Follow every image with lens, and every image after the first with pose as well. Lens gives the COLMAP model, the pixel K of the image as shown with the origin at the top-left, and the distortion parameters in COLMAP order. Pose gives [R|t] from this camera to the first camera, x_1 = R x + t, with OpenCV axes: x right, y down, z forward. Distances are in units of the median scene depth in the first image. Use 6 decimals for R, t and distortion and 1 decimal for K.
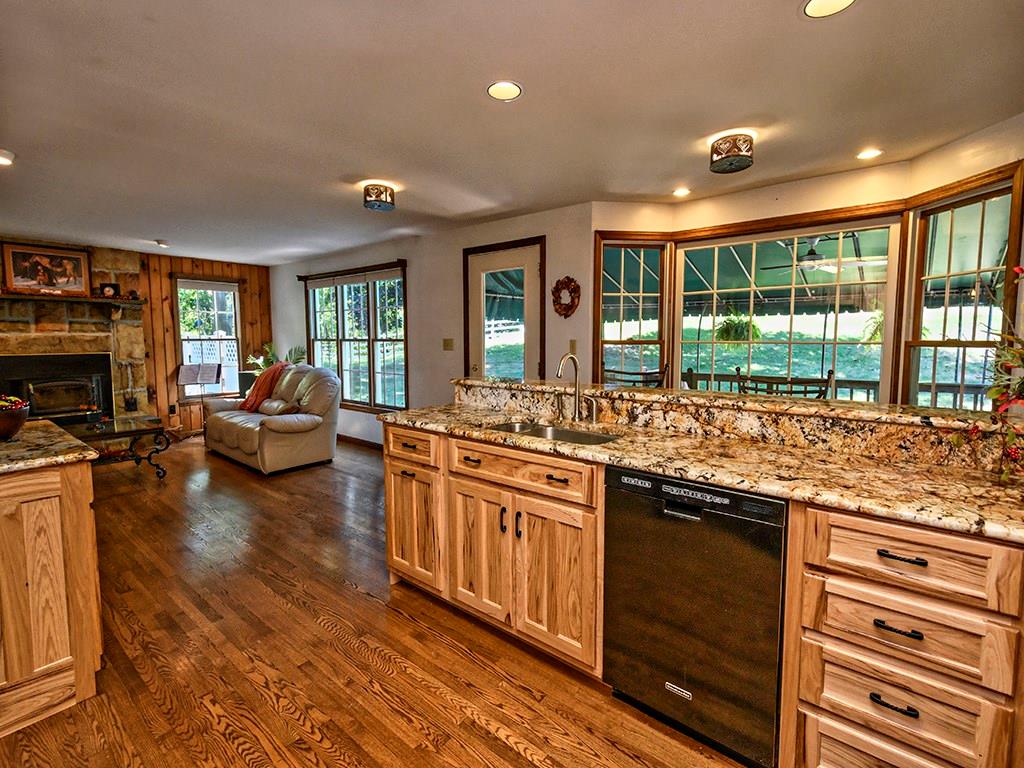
lens RADIAL K [[458.6, 0, 511.2], [0, 458.6, 377.4], [0, 0, 1]] dist [0.003604, 0.000291]
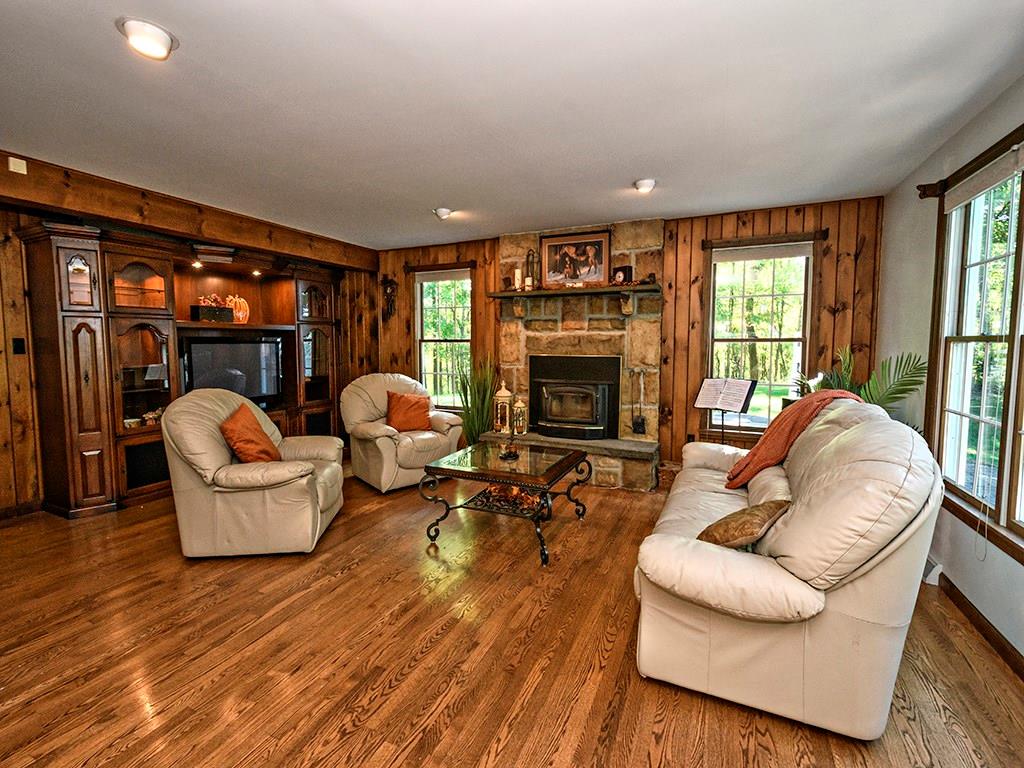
lens RADIAL K [[458.6, 0, 511.2], [0, 458.6, 377.4], [0, 0, 1]] dist [0.003604, 0.000291]
pose [[0.236831, 0.072003, -0.968879, -0.154473], [-0.086502, 0.994852, 0.052789, -0.043273], [0.967692, 0.071308, 0.241841, 0.641858]]
